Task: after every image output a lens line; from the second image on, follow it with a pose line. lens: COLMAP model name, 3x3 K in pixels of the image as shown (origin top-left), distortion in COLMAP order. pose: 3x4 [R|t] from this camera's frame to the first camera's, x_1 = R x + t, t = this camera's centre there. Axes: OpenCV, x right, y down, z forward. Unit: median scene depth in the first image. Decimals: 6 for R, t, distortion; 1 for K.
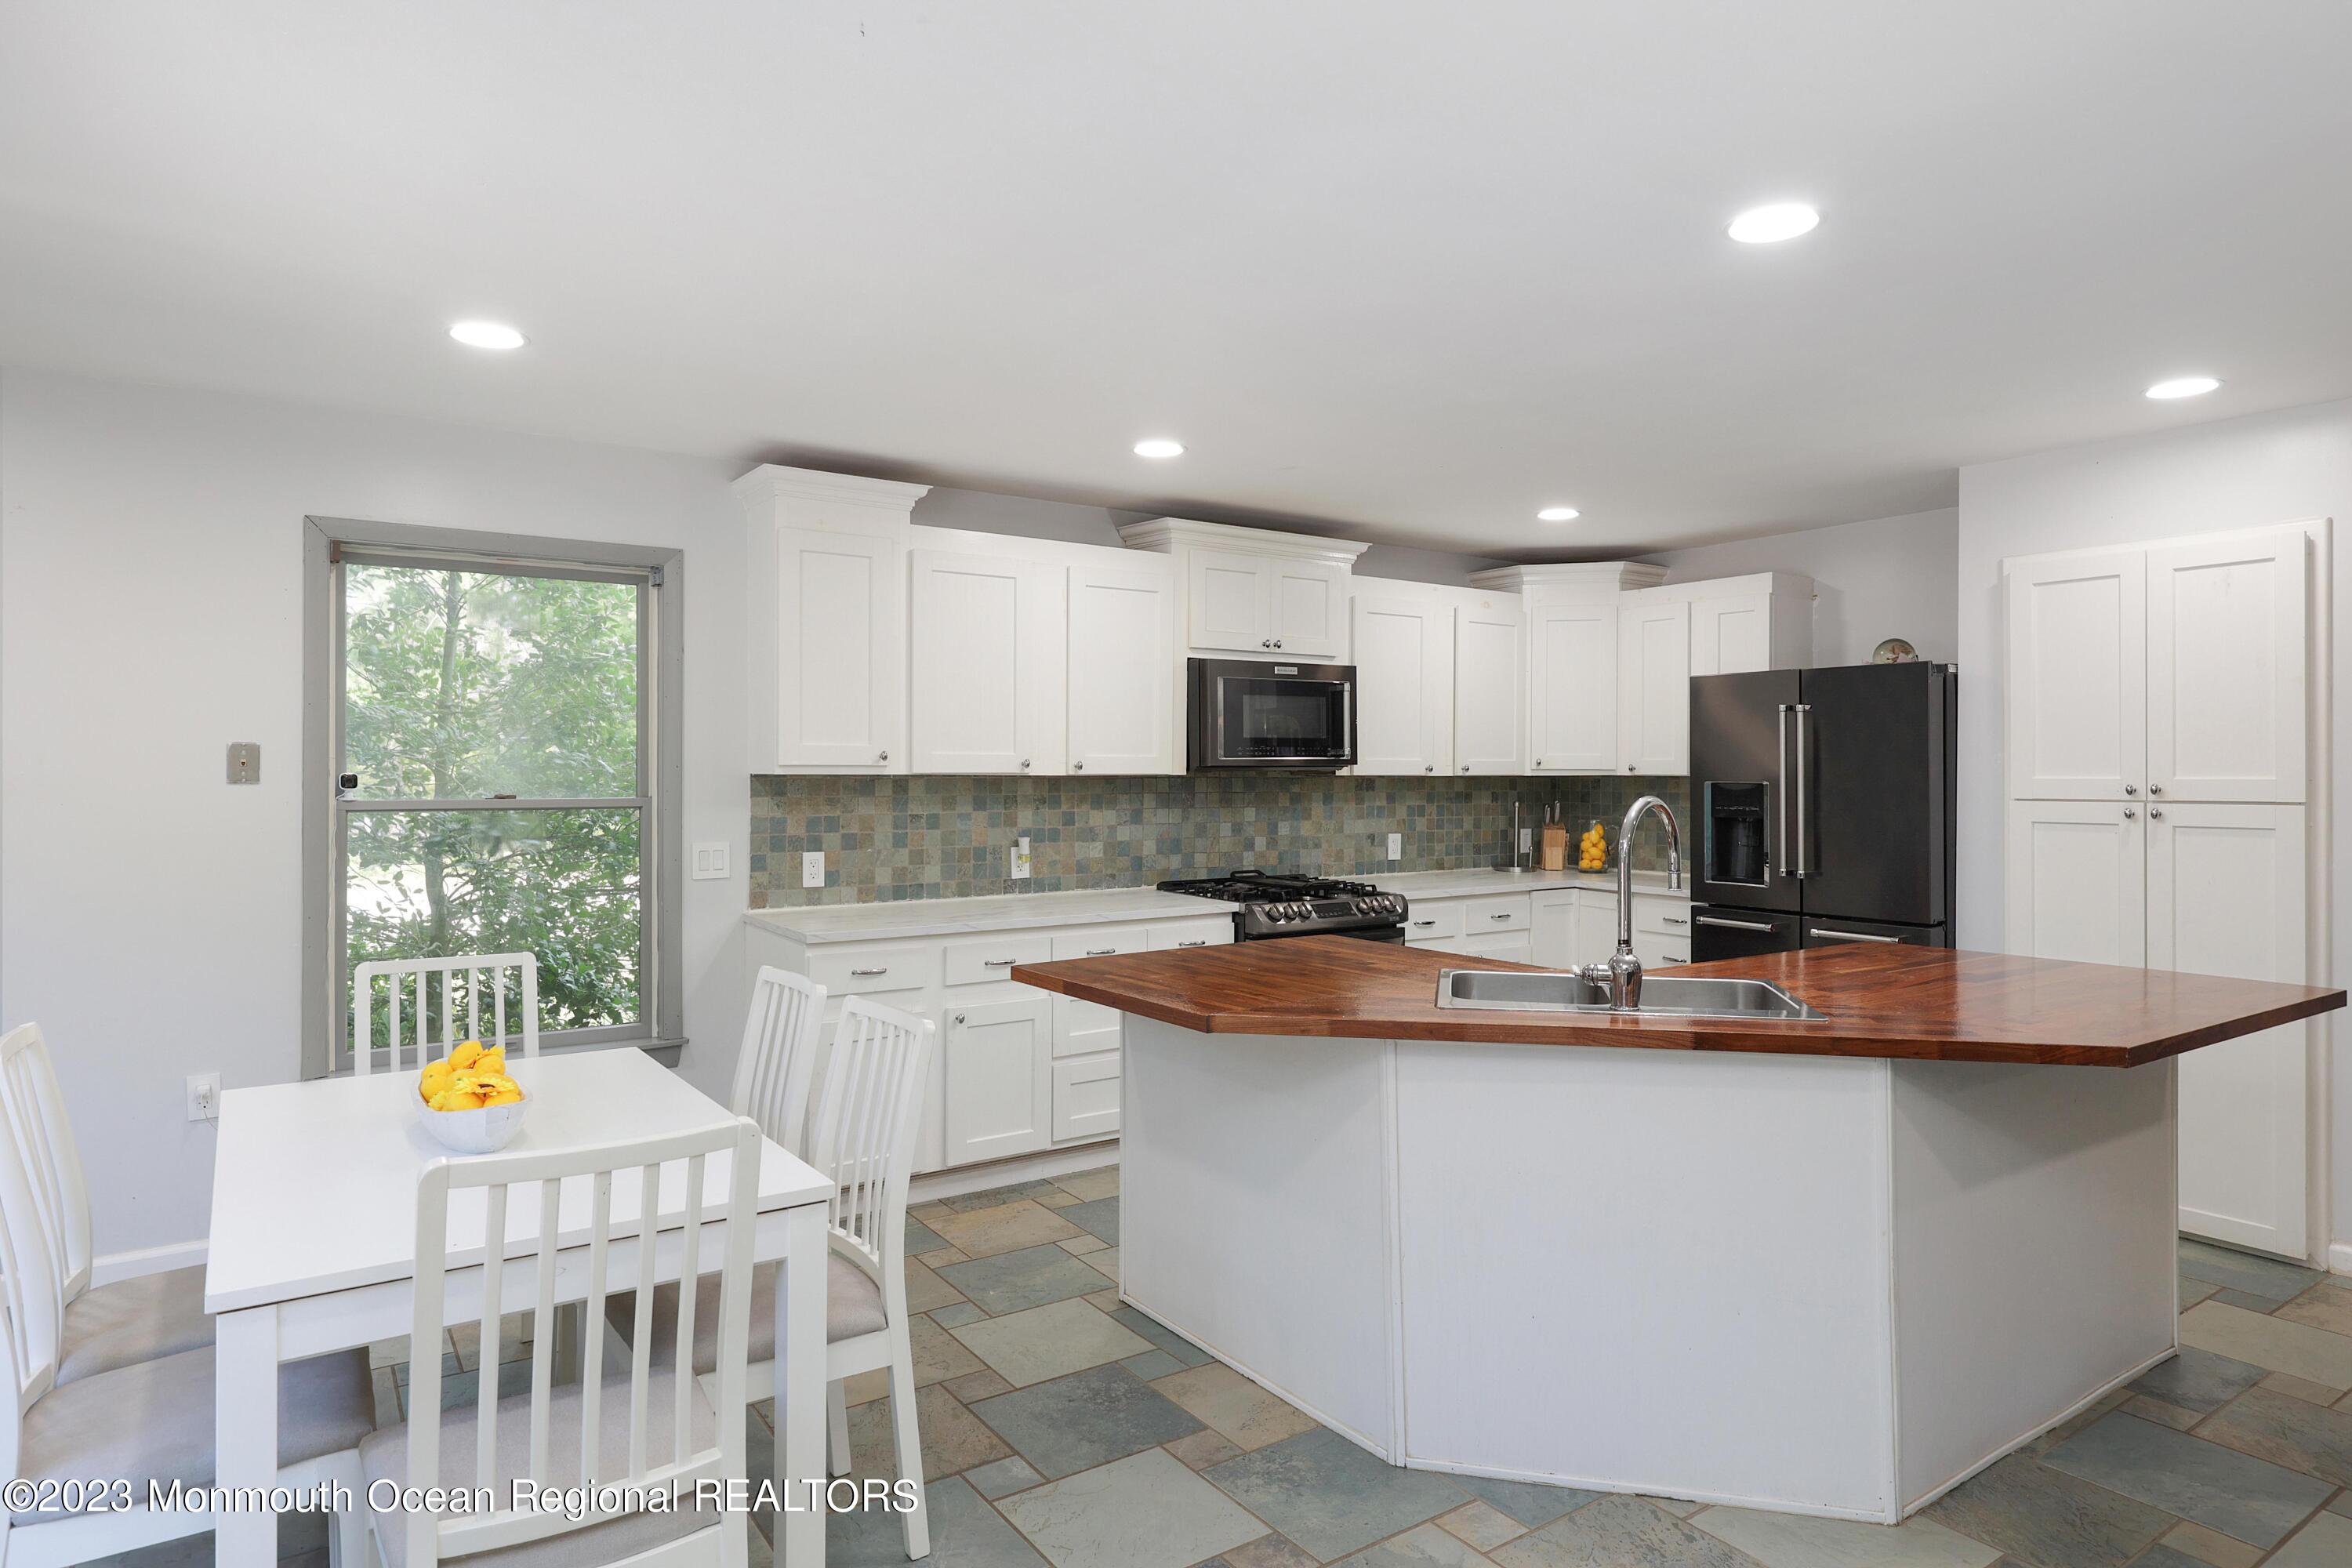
lens RADIAL K [[1314.9, 0, 1169.3], [0, 1314.9, 797.2], [0, 0, 1]] dist [-0.000269, -0.001697]
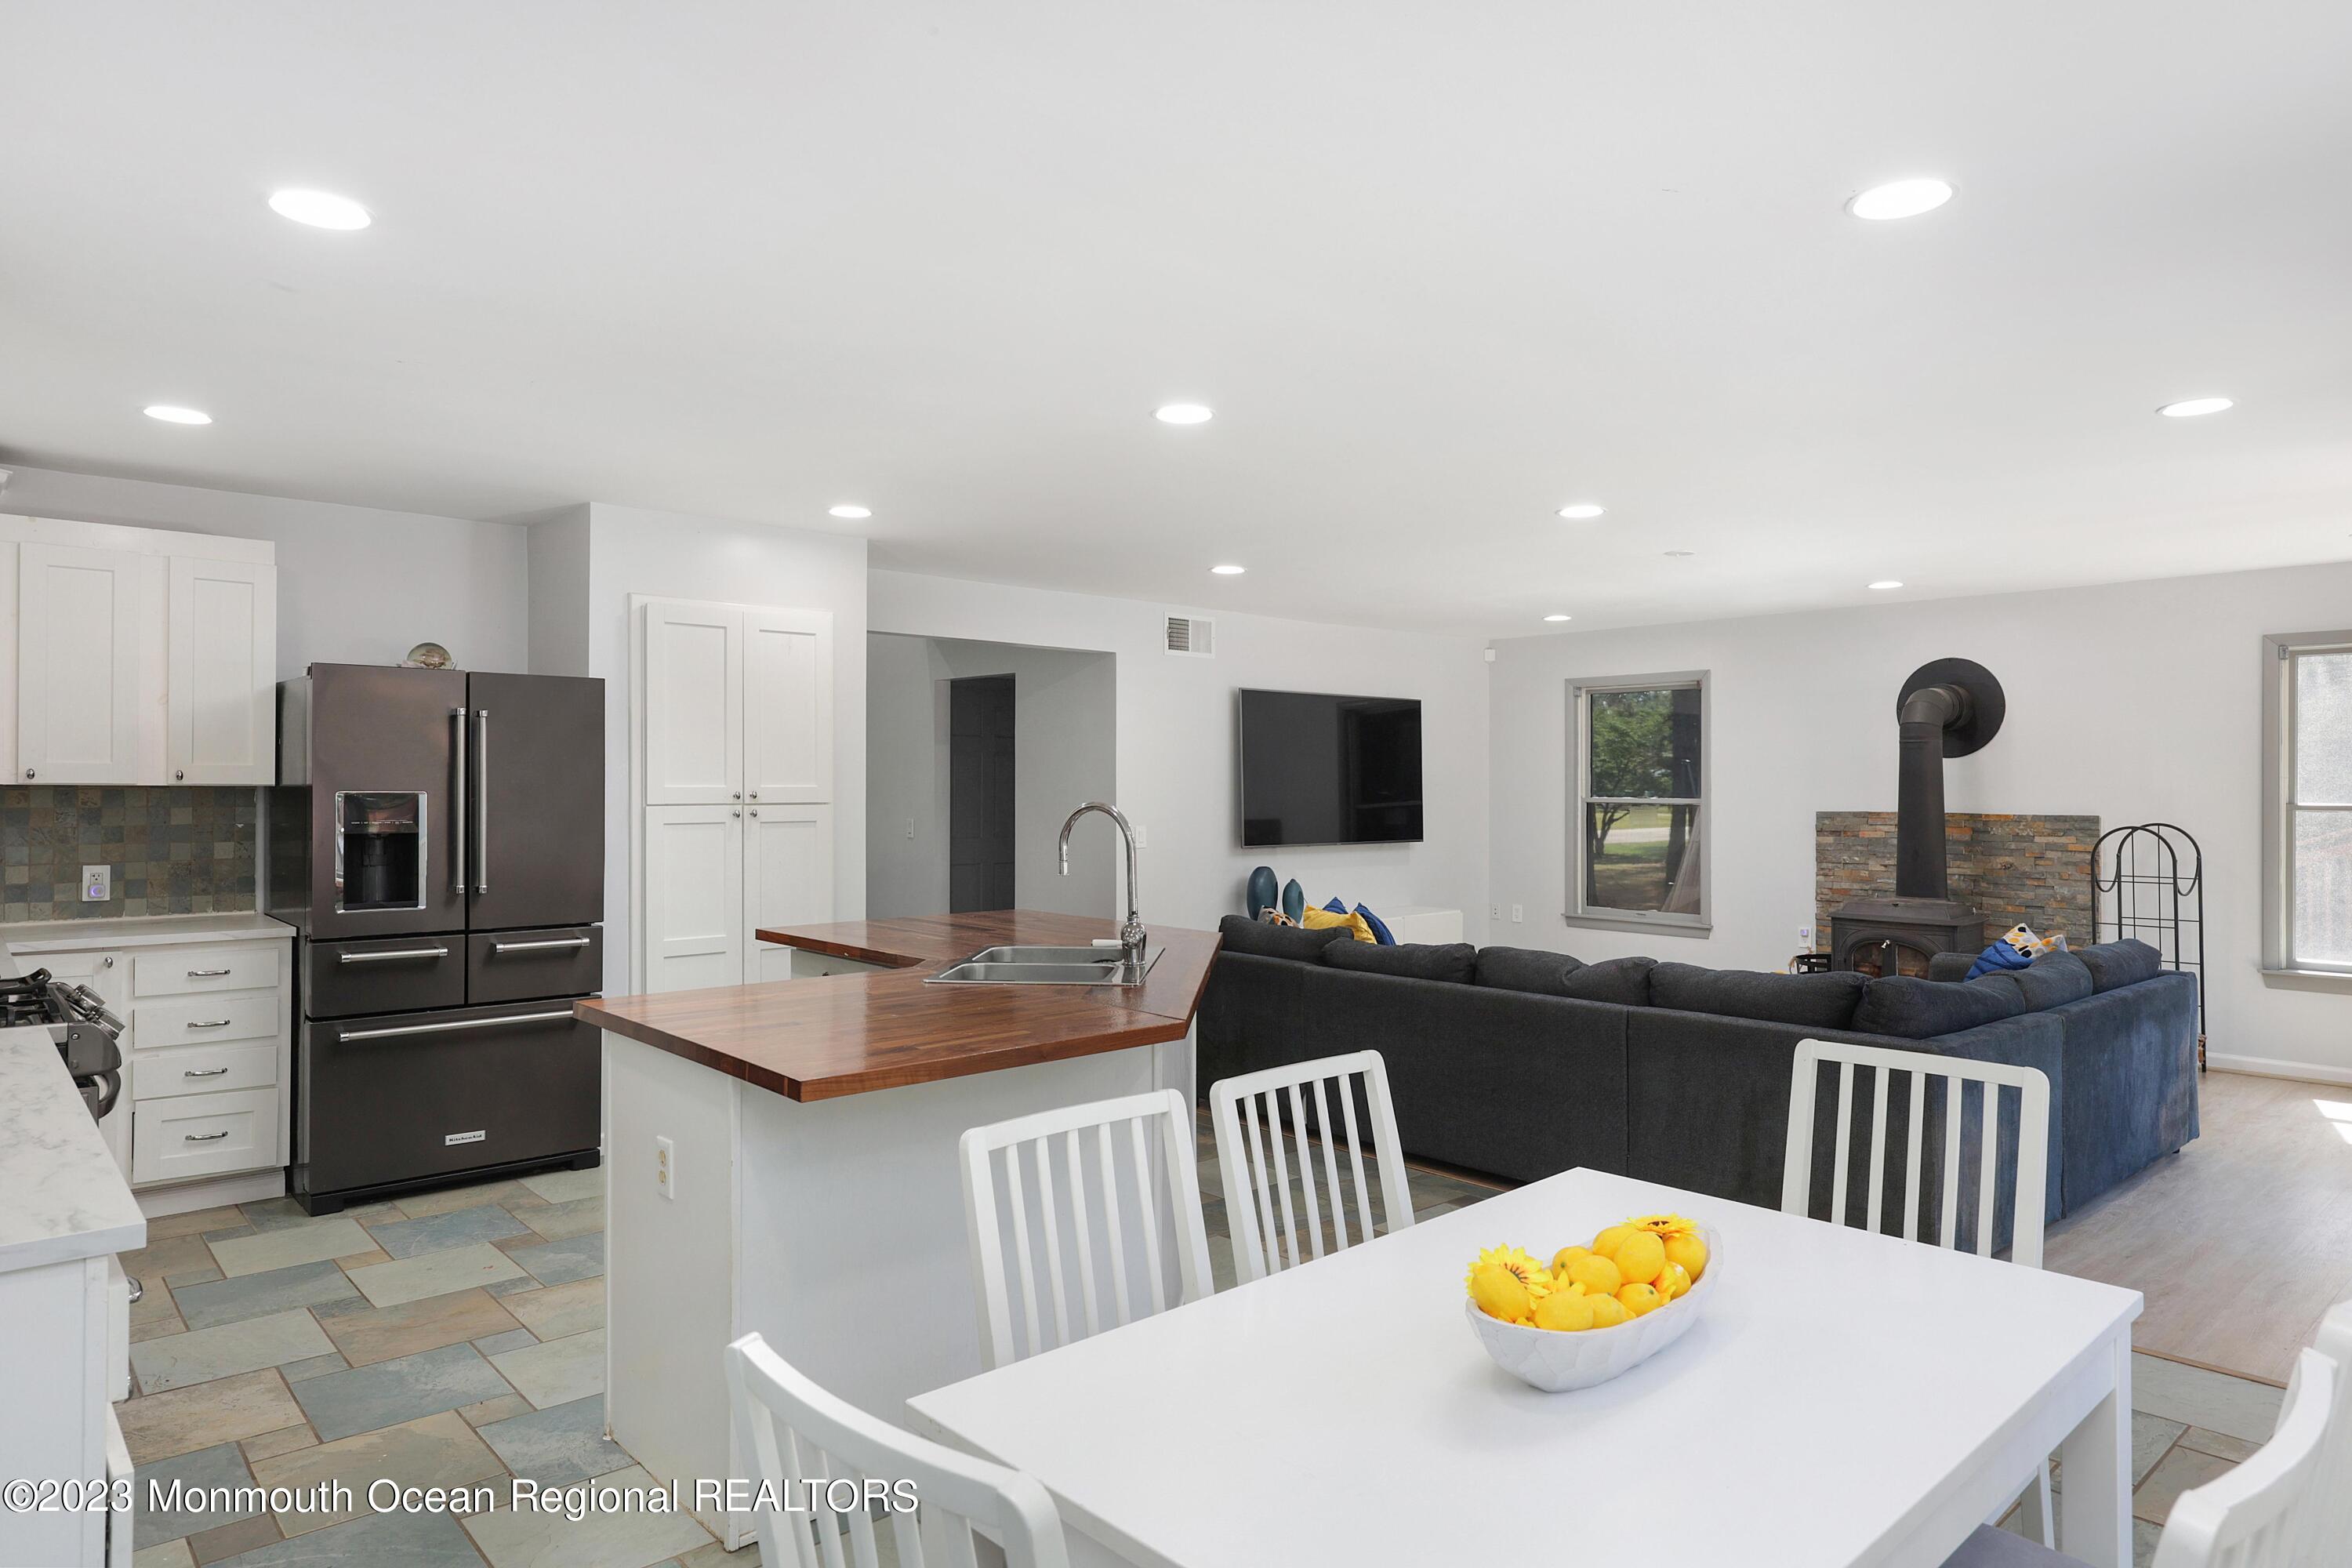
lens RADIAL K [[1391.1, 0, 1182.8], [0, 1391.1, 788.1], [0, 0, 1]] dist [-0.002818, -0.001866]
pose [[-0.139353, -0.003876, 0.990235, -0.566508], [0.015226, 0.999866, 0.006057, -0.011942], [-0.990126, 0.015921, -0.139276, 0.627649]]
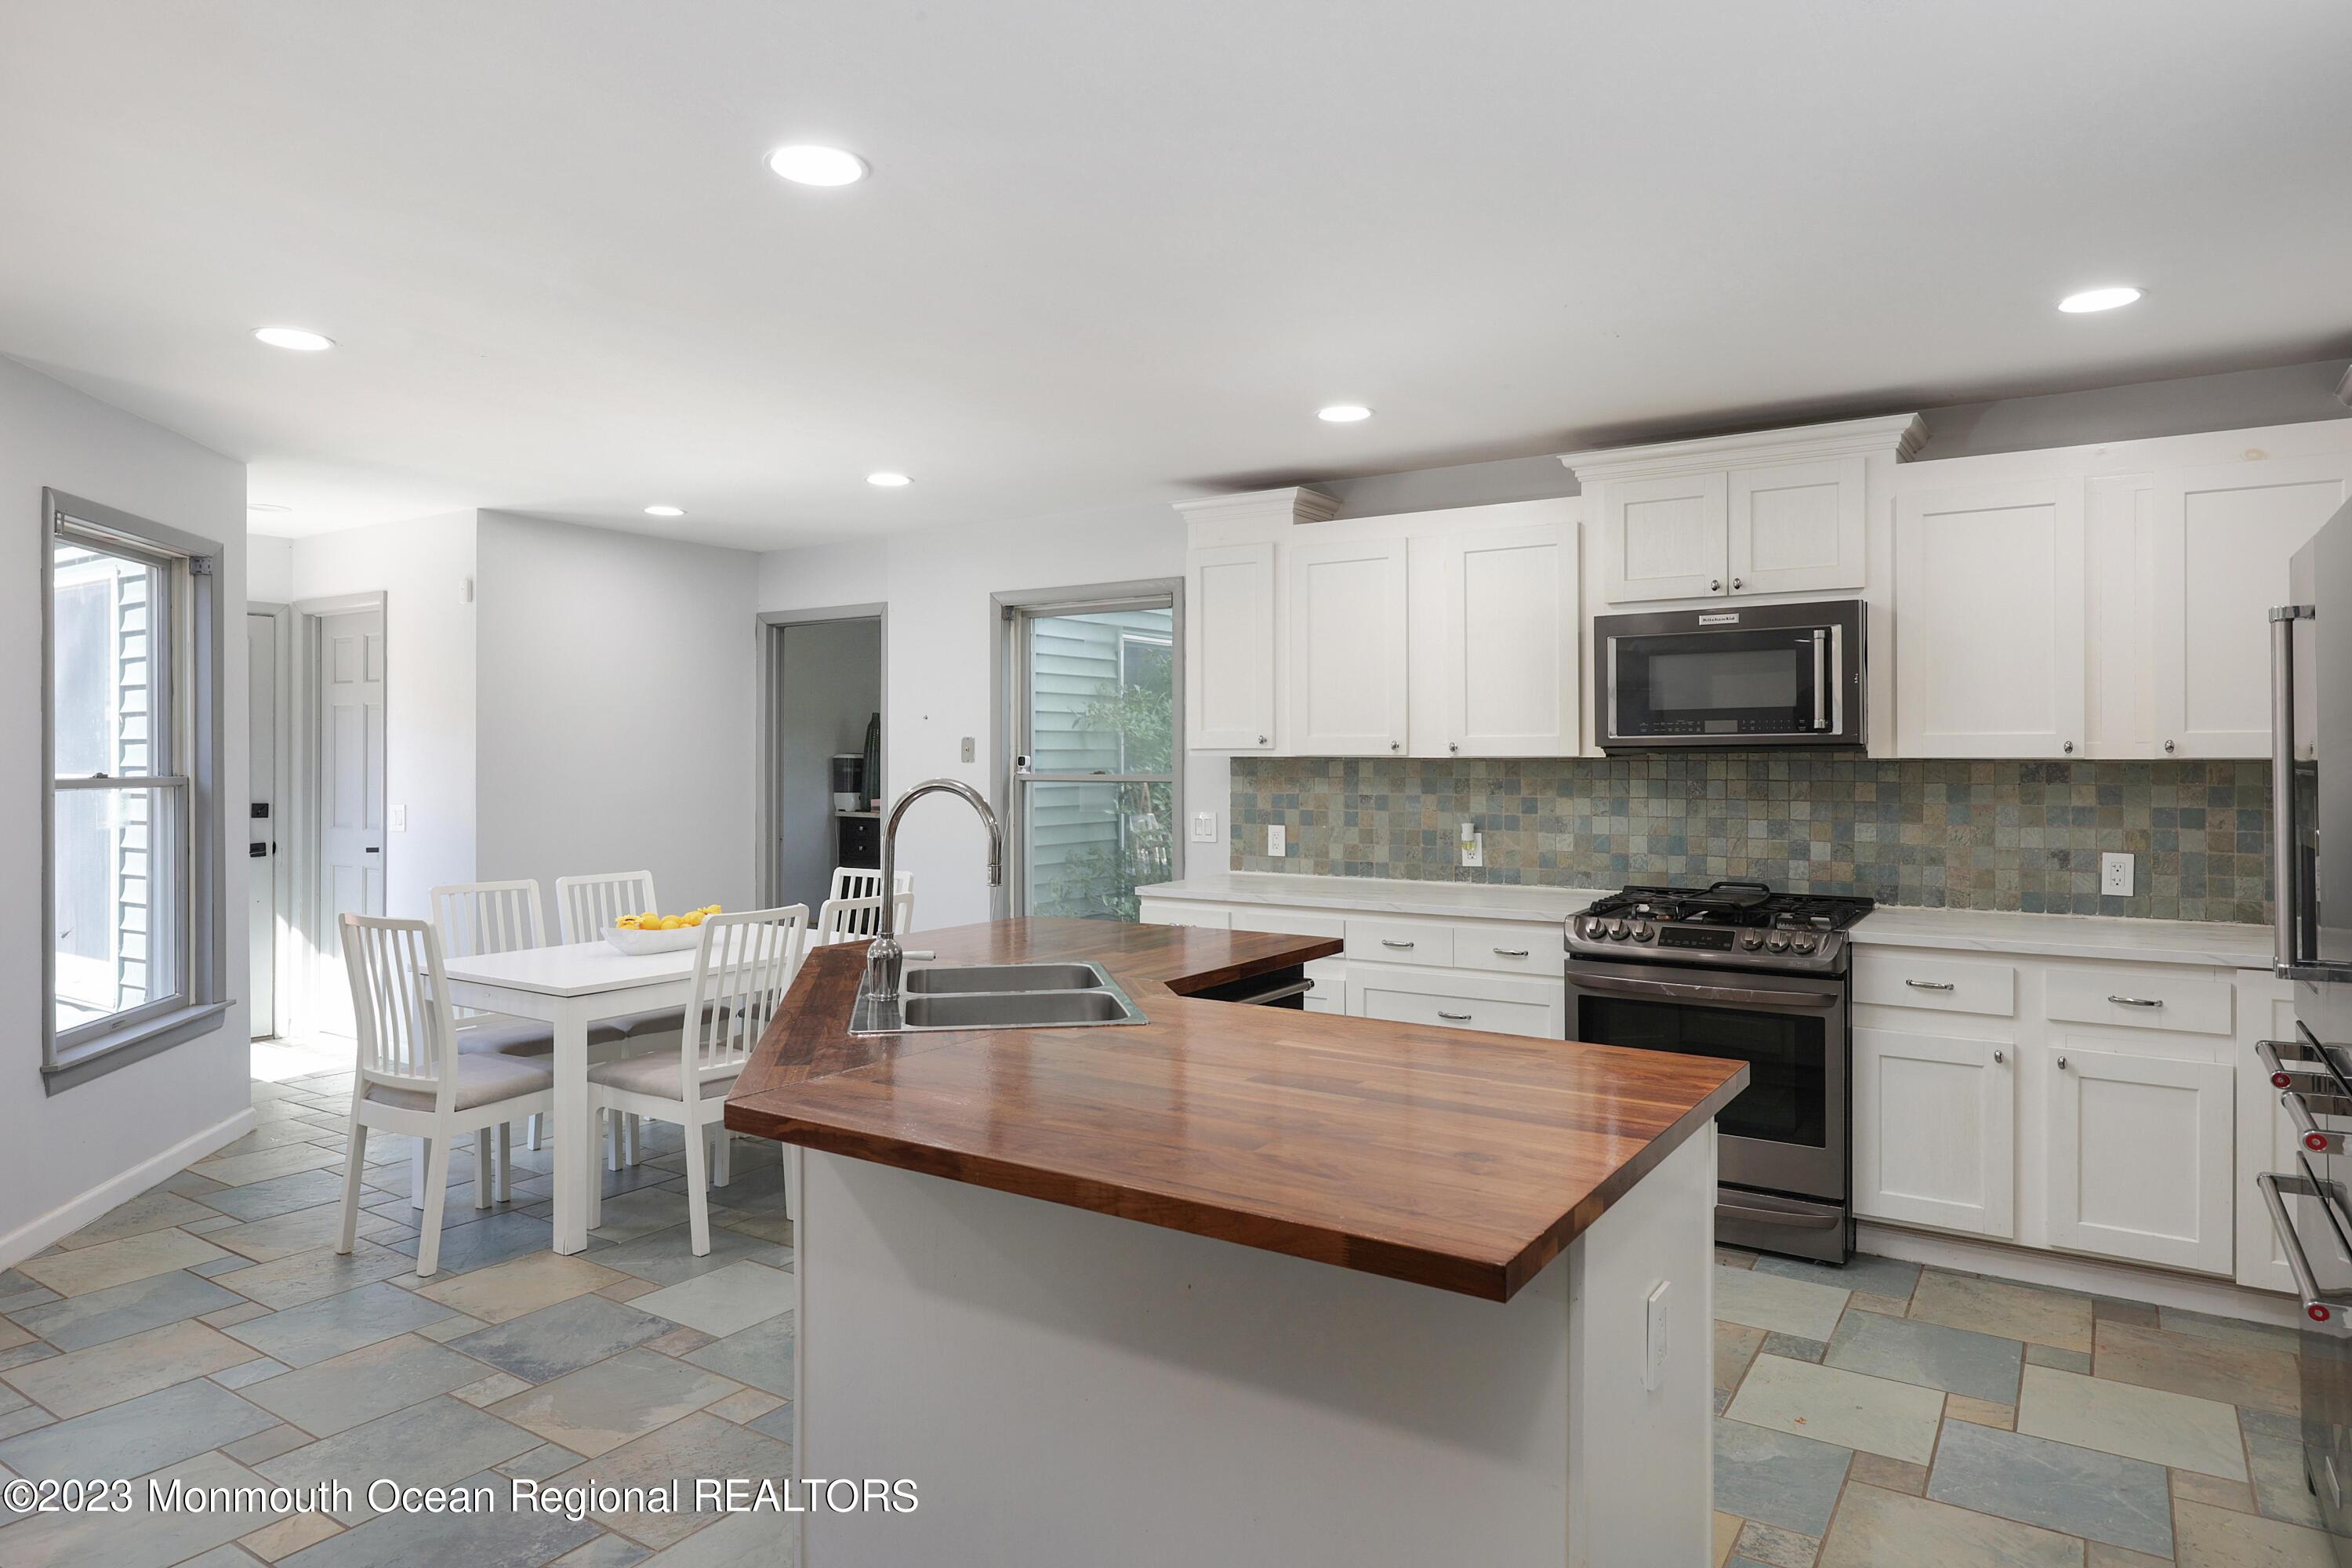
lens RADIAL K [[1391.1, 0, 1181.5], [0, 1391.1, 763.4], [0, 0, 1]] dist [-0.002818, -0.001866]
pose [[0.387561, 0.003922, -0.921836, 0.763944], [-0.016711, 0.999857, -0.002772, -0.006468], [0.921692, 0.016479, 0.387571, 0.441289]]
